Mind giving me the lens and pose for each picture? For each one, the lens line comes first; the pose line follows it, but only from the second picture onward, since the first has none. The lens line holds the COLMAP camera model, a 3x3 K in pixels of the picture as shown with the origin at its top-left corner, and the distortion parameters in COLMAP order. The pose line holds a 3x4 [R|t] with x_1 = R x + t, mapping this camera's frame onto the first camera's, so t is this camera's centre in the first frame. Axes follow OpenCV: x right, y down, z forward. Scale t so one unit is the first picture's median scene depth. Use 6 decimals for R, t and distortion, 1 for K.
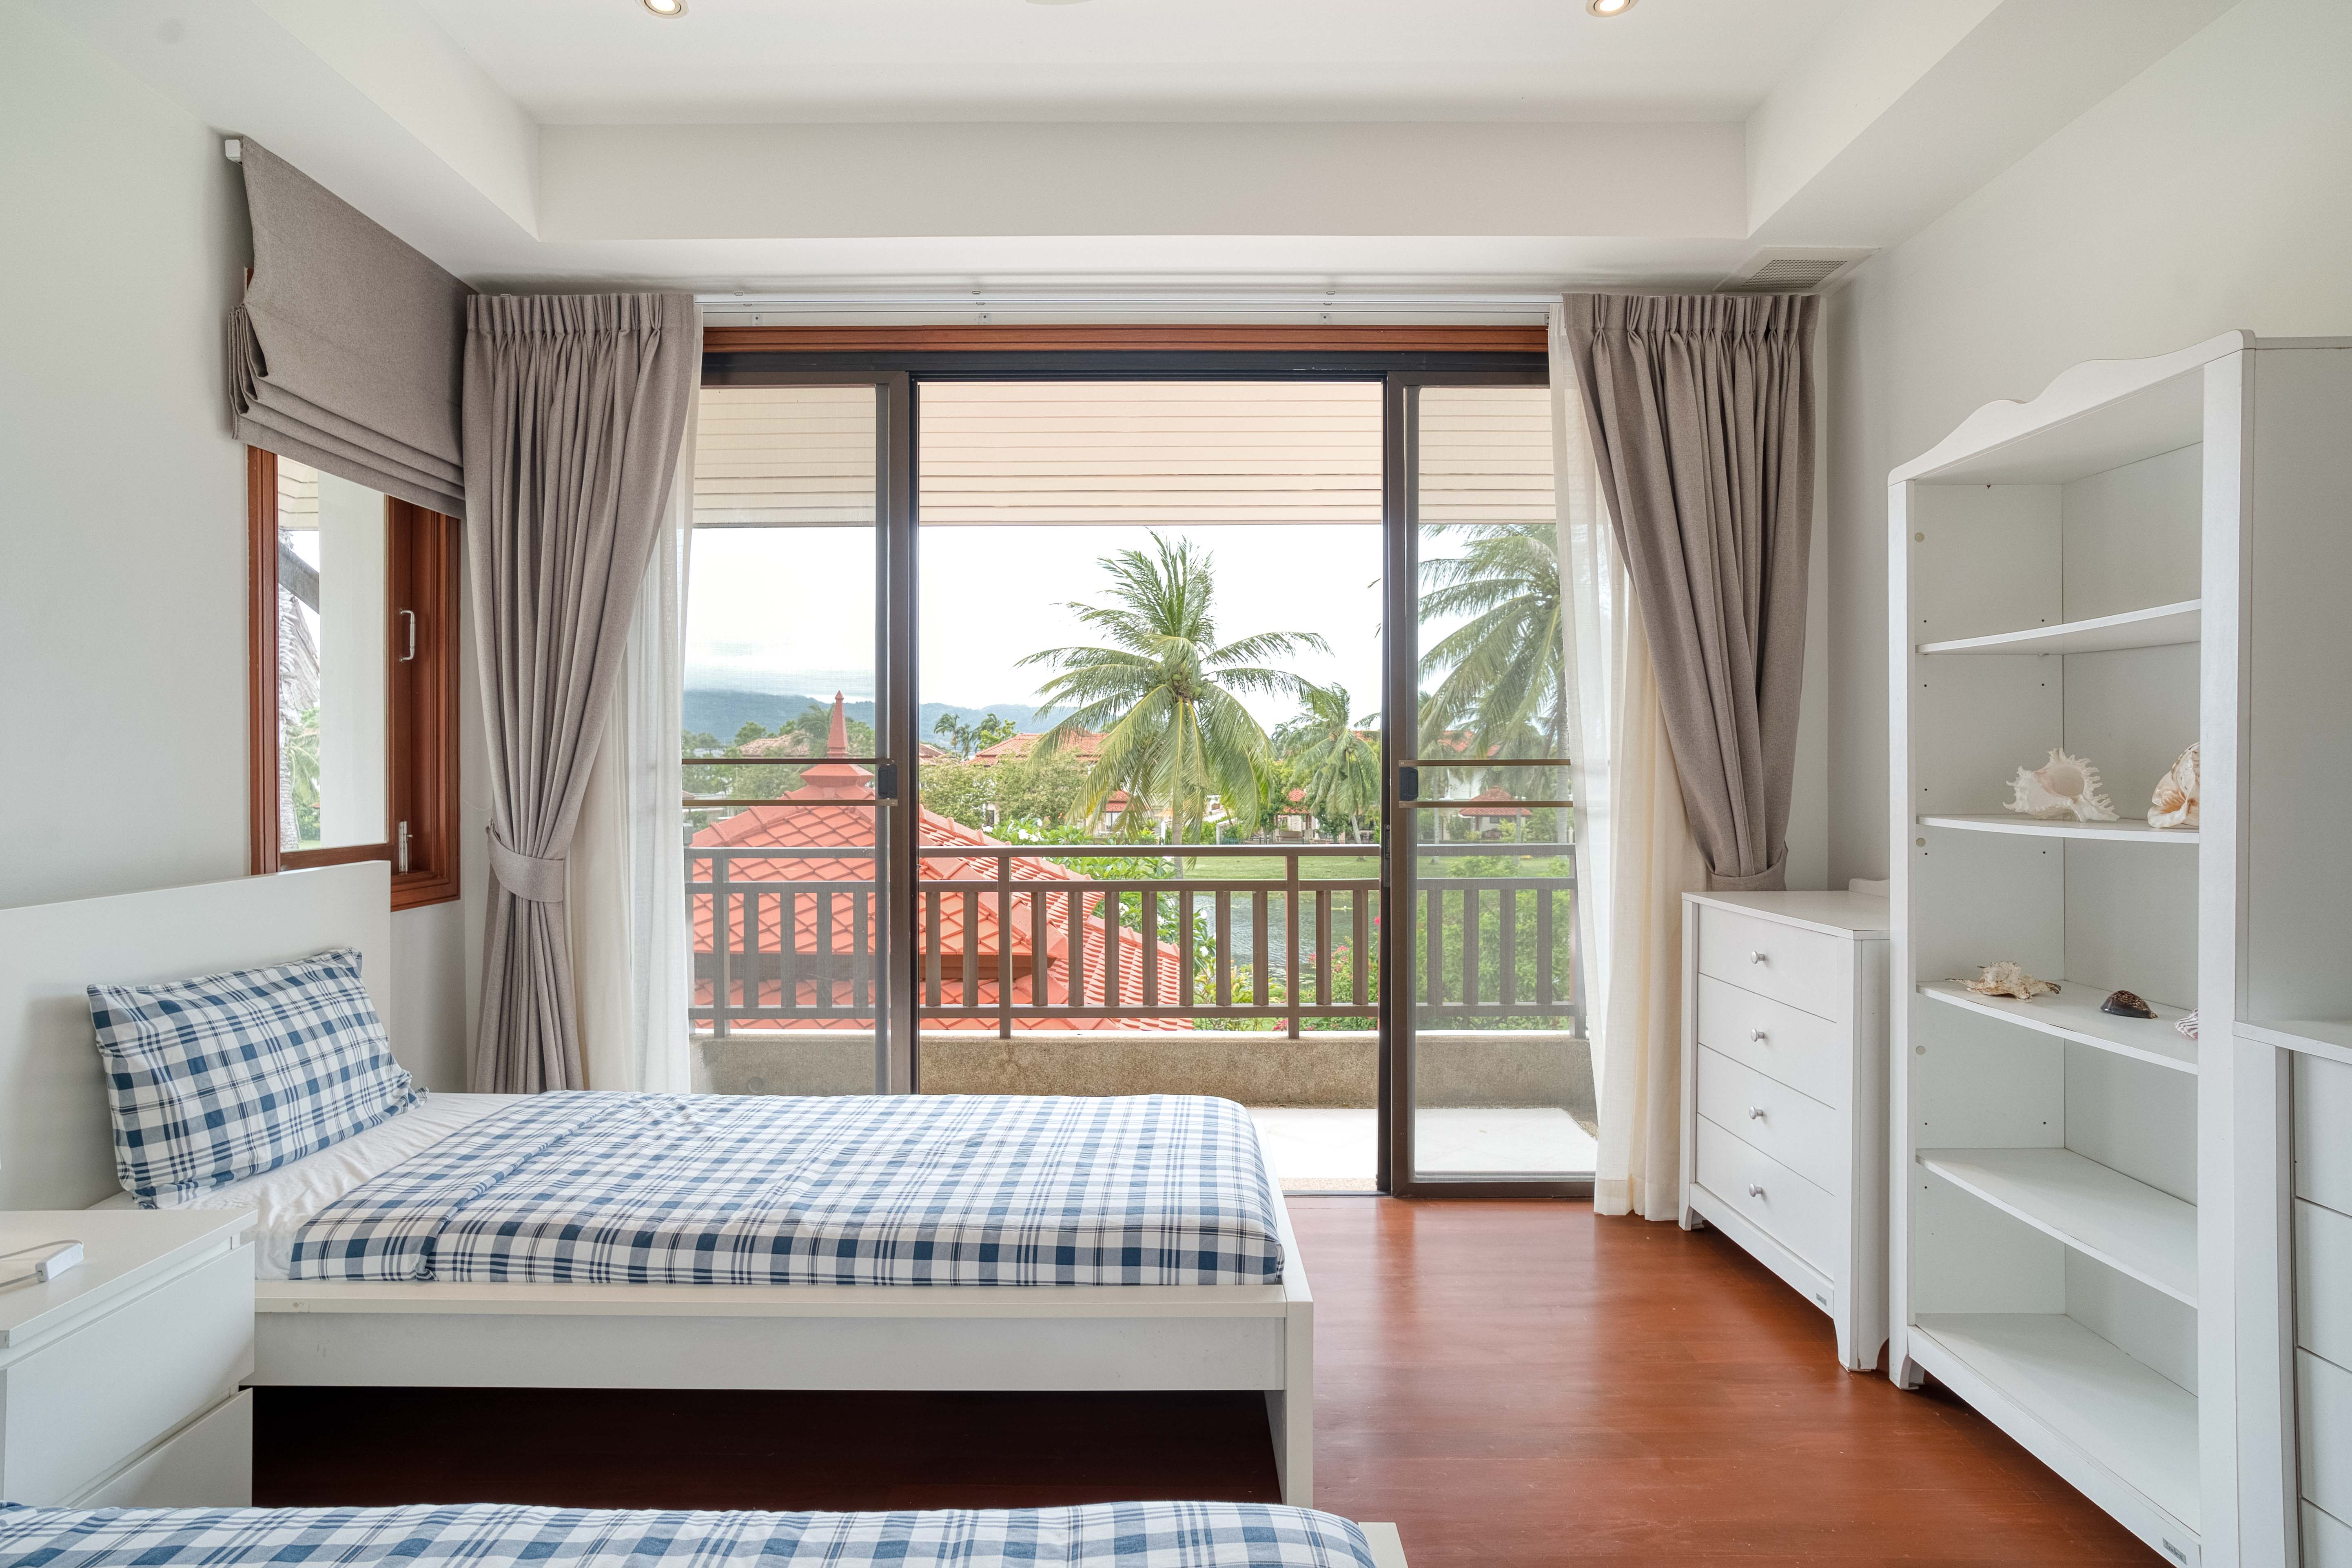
lens RADIAL K [[1301.1, 0, 1176.0], [0, 1301.1, 784.0], [0, 0, 1]] dist [-0.071675, 0.121132]
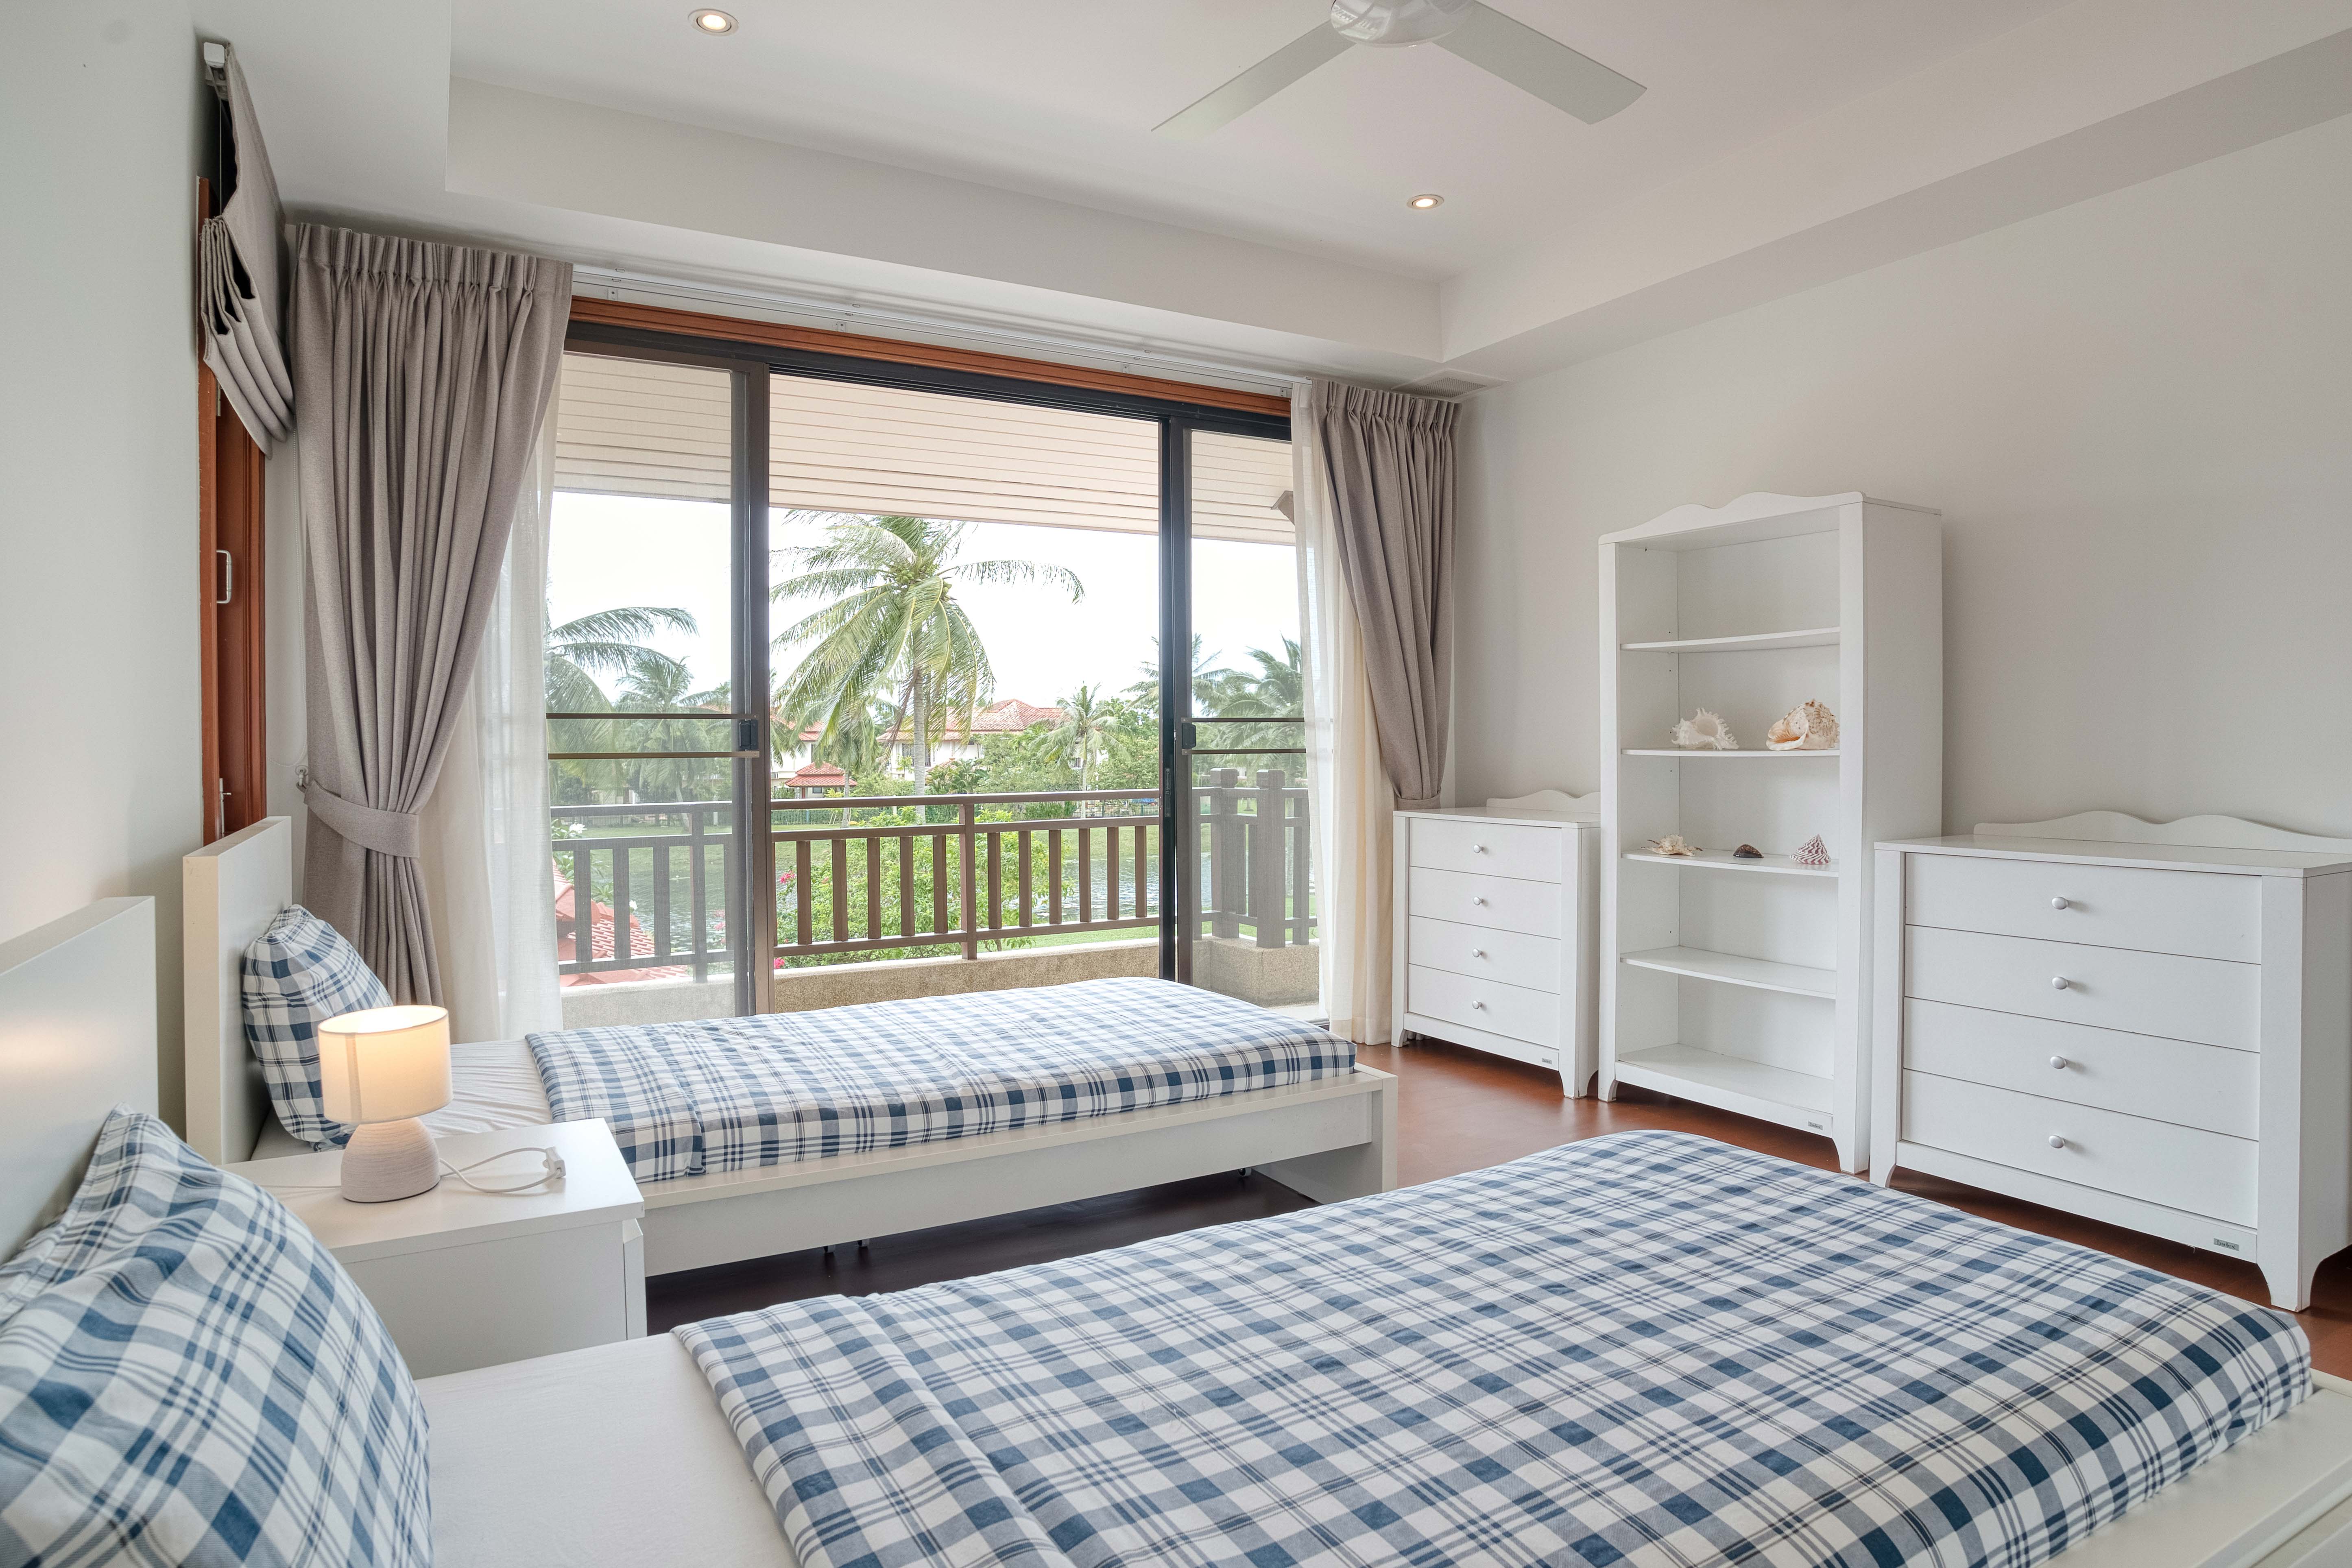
lens RADIAL K [[1157.0, 0, 1174.8], [0, 1157.0, 758.5], [0, 0, 1]] dist [-0.042981, 0.063865]
pose [[0.898613, -0.012130, 0.438574, -0.364665], [0.009284, 0.999920, 0.008633, 0.012027], [-0.438643, -0.003686, 0.898654, -0.038784]]
